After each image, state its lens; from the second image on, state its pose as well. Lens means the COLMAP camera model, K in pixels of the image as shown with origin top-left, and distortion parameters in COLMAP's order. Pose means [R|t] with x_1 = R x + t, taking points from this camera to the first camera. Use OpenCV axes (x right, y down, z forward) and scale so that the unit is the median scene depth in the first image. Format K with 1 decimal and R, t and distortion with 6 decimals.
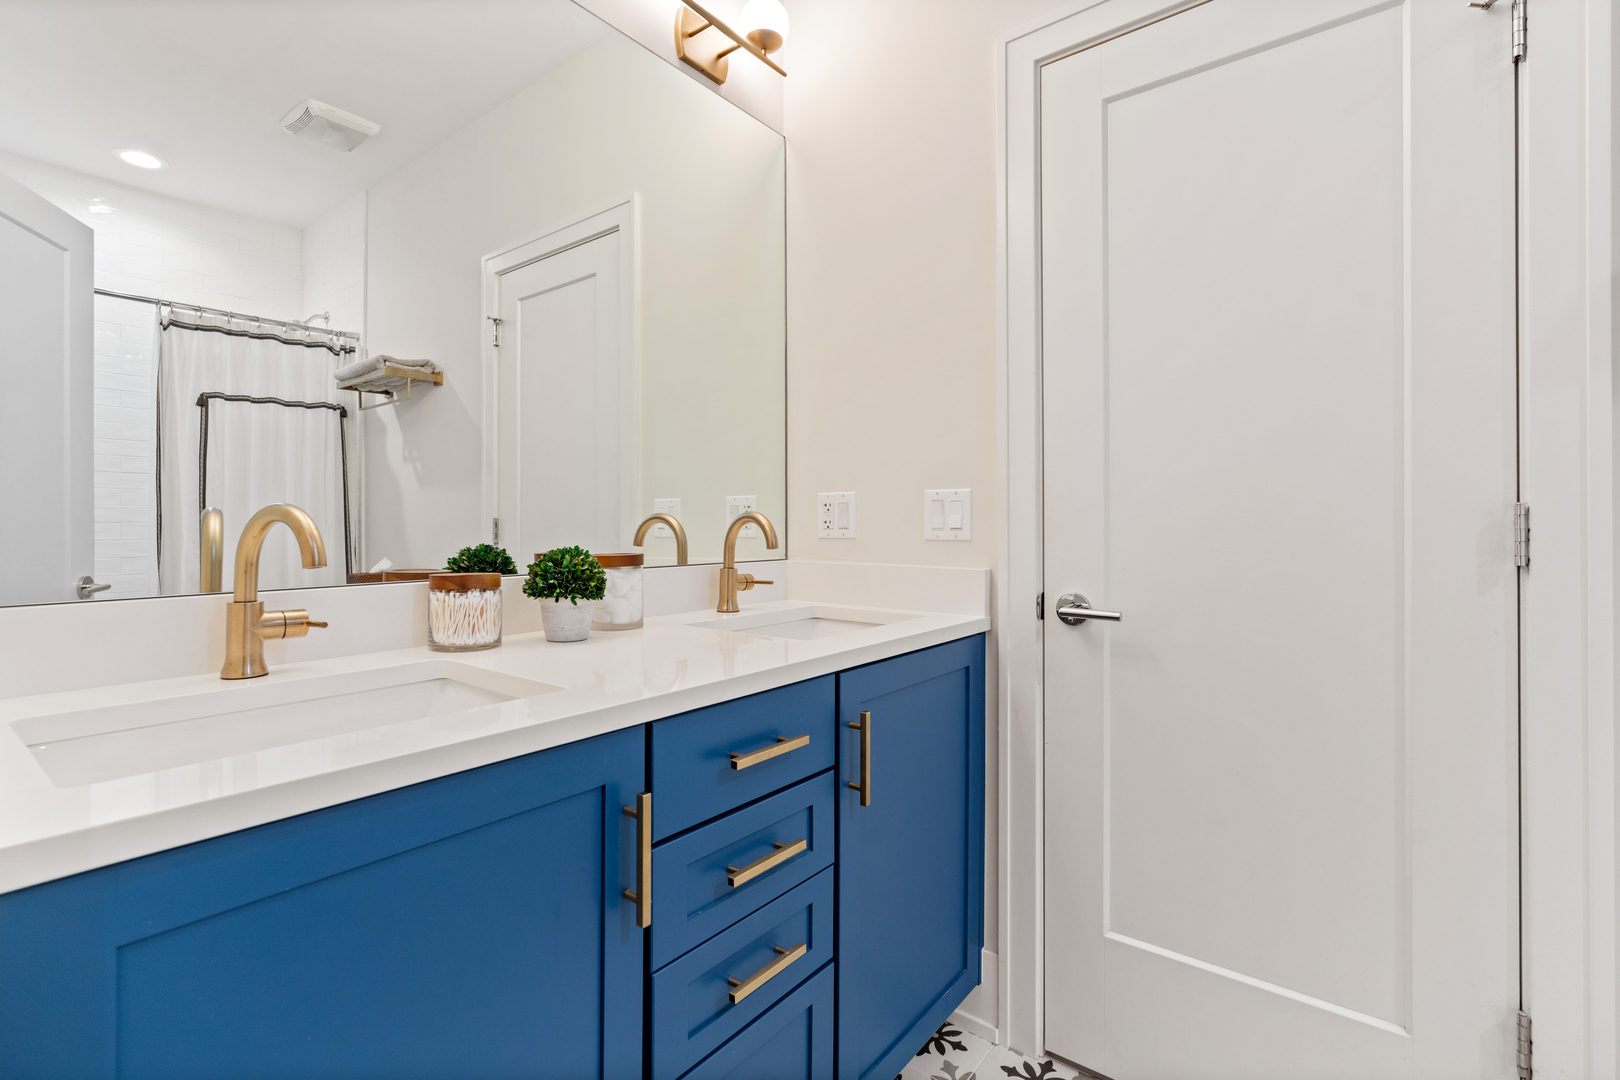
lens RADIAL K [[741.0, 0, 814.4], [0, 741.0, 528.4], [0, 0, 1]] dist [-0.007629, 0.003379]
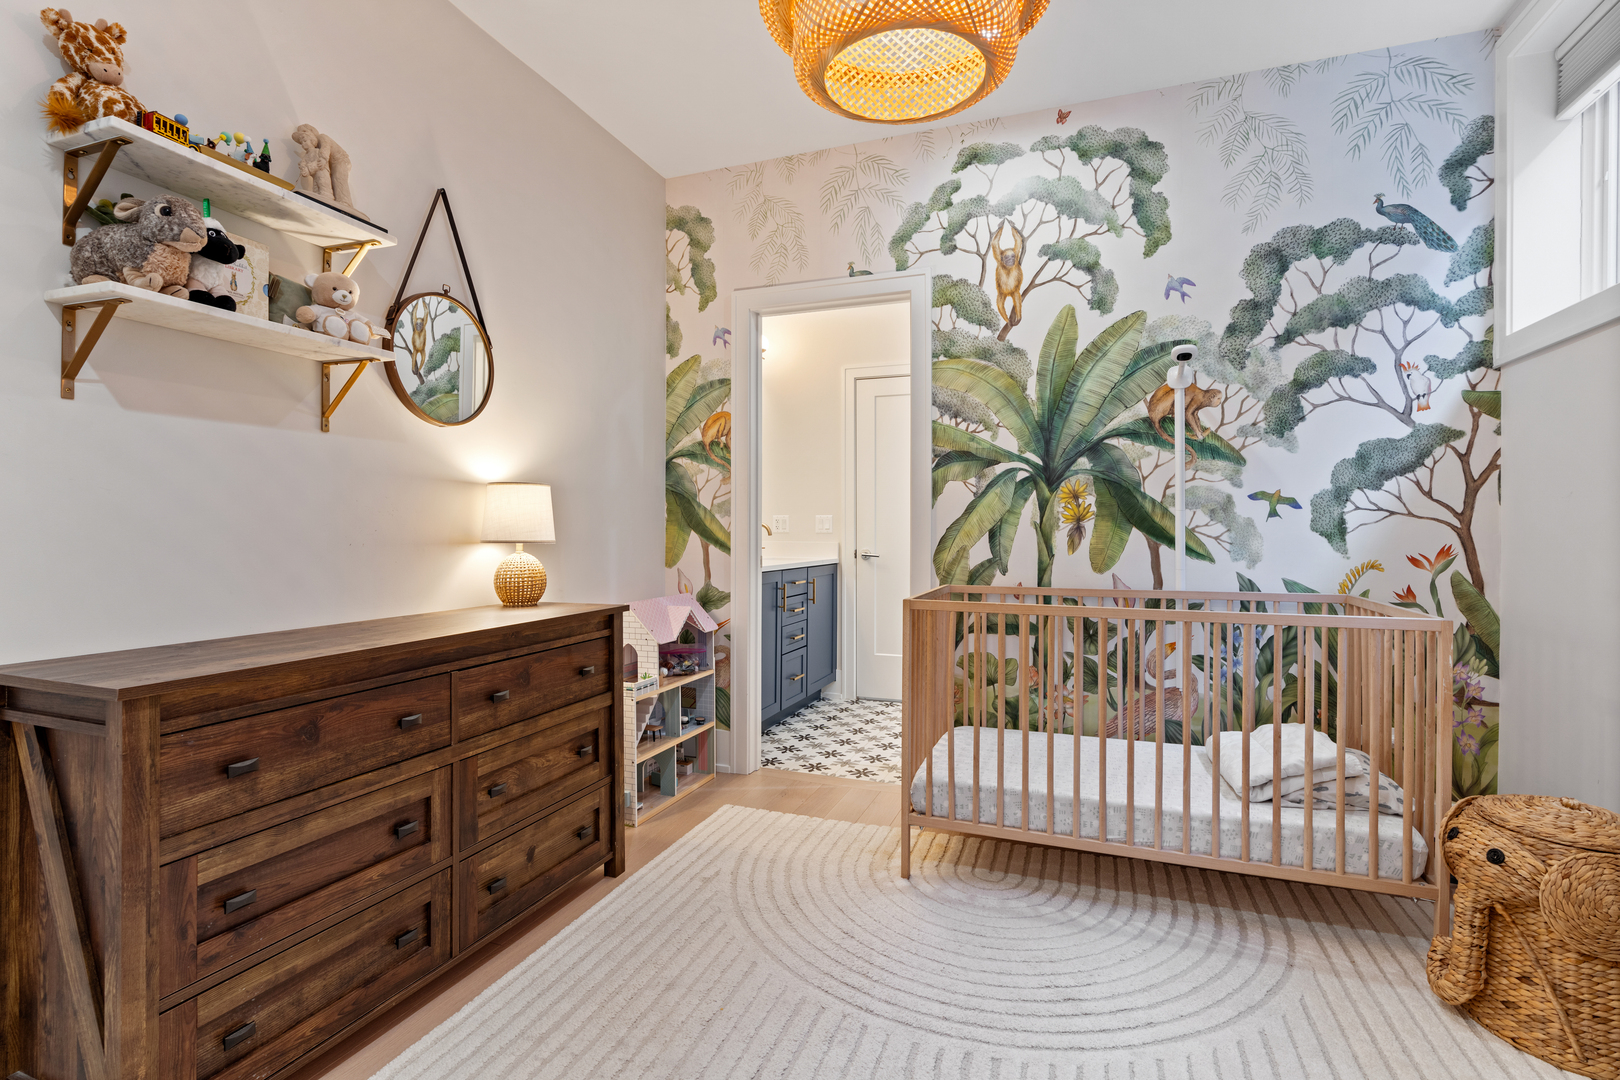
lens RADIAL K [[766.3, 0, 800.7], [0, 766.3, 535.2], [0, 0, 1]] dist [-0.008250, 0.004074]
pose [[0.954913, 0.000648, 0.296885, -0.830888], [-0.001700, 0.999993, 0.003286, 0.014852], [-0.296880, -0.003642, 0.954908, -1.916016]]
